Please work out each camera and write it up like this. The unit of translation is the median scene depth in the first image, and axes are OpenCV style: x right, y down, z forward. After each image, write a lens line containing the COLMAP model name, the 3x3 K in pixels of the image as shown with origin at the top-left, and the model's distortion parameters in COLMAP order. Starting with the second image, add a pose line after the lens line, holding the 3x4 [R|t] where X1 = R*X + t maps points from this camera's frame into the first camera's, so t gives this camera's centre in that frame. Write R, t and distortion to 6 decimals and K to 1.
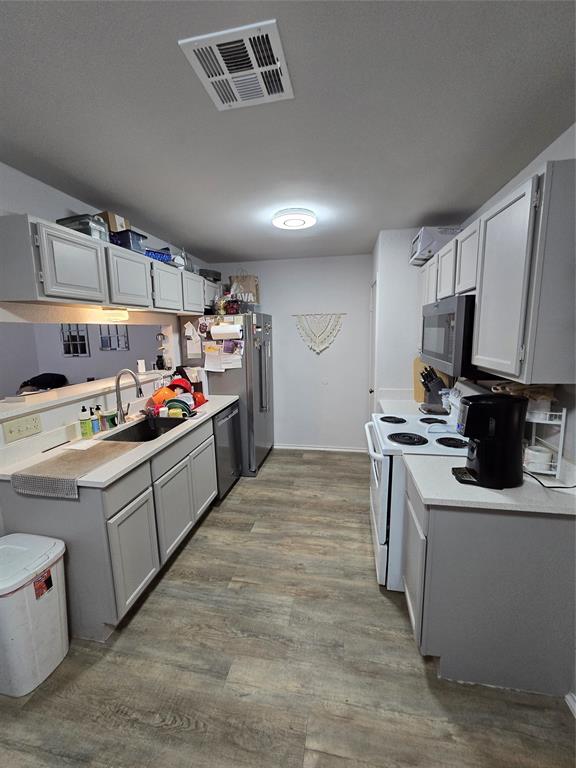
lens RADIAL K [[314.9, 0, 286.1], [0, 314.9, 382.2], [0, 0, 1]] dist [-0.010114, -0.000323]
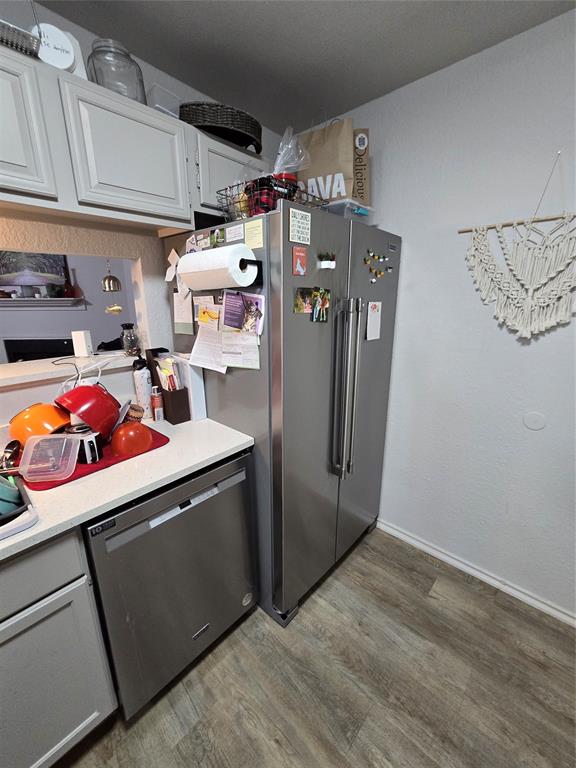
lens RADIAL K [[314.9, 0, 287.5], [0, 314.9, 377.8], [0, 0, 1]] dist [-0.010114, -0.000323]
pose [[0.851391, 0.141695, -0.505030, 0.072348], [-0.091131, 0.988138, 0.123609, -0.083629], [0.516554, -0.059216, 0.854205, 0.691179]]
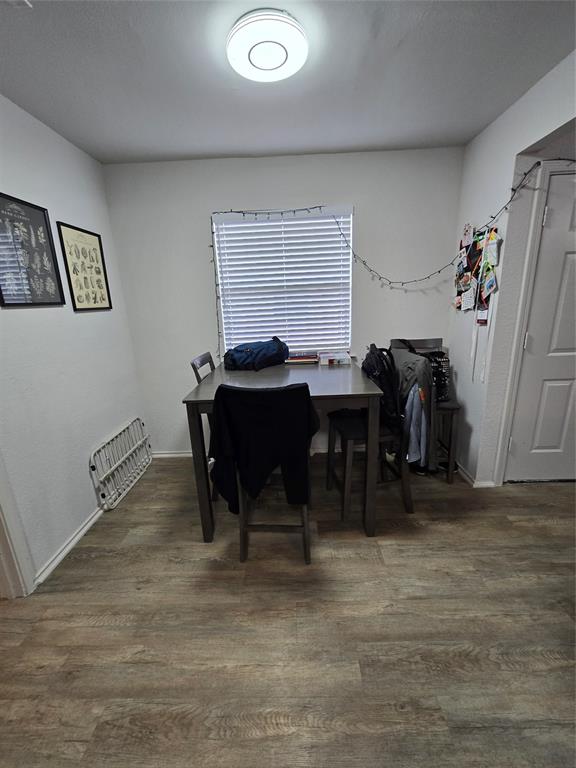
lens RADIAL K [[314.9, 0, 285.5], [0, 314.9, 382.7], [0, 0, 1]] dist [-0.010114, -0.000323]
pose [[-0.983793, 0.091238, -0.154363, 0.231442], [0.020755, 0.913023, 0.407379, -0.147857], [0.178105, 0.397573, -0.900119, 1.211190]]
